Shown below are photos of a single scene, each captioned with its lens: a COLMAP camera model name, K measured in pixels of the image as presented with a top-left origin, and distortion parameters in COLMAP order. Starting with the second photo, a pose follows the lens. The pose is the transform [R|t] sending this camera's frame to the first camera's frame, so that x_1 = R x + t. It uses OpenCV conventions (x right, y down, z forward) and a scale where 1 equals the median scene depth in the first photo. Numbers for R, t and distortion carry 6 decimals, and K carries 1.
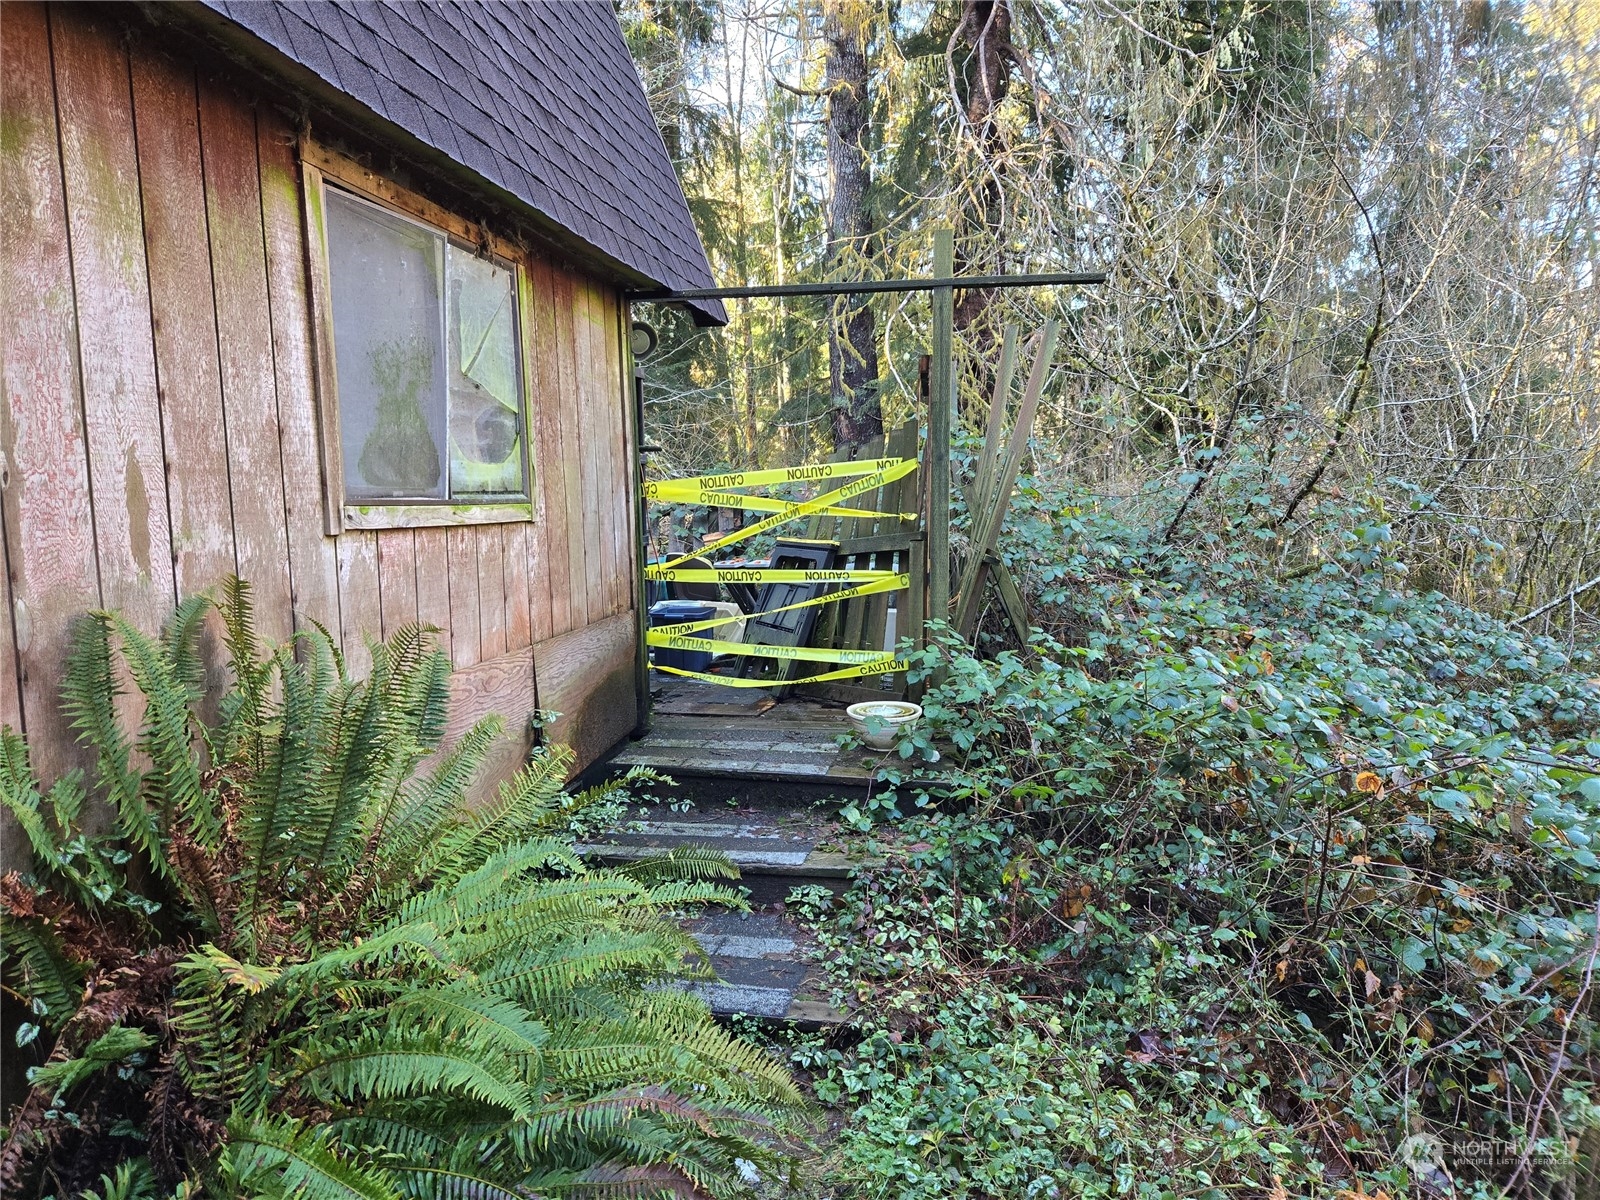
lens RADIAL K [[1069.1, 0, 798.8], [0, 1069.1, 599.4], [0, 0, 1]] dist [0.000487, -0.000337]
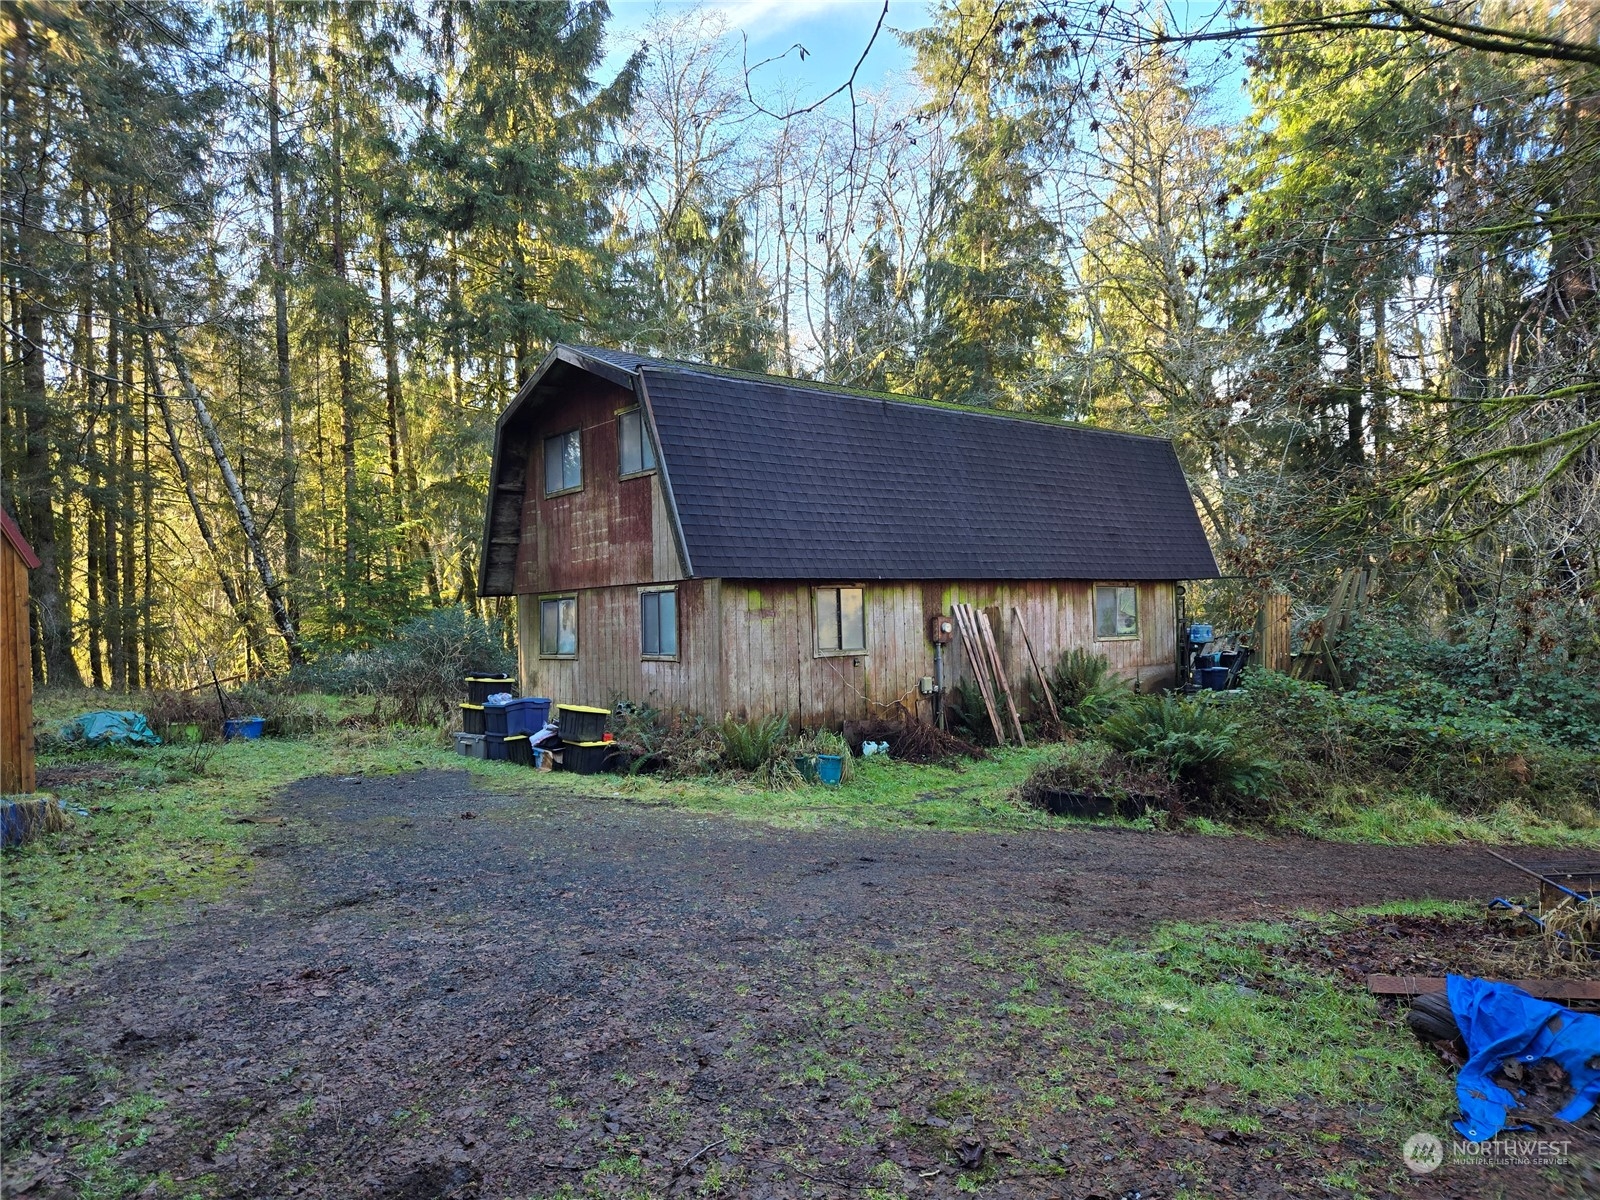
lens RADIAL K [[1069.1, 0, 799.7], [0, 1069.1, 596.5], [0, 0, 1]] dist [0.000487, -0.000337]
pose [[0.749315, -0.007491, -0.662171, 2.376014], [-0.060969, 0.994909, -0.080248, 0.282343], [0.659401, 0.100503, 0.745044, -4.758612]]
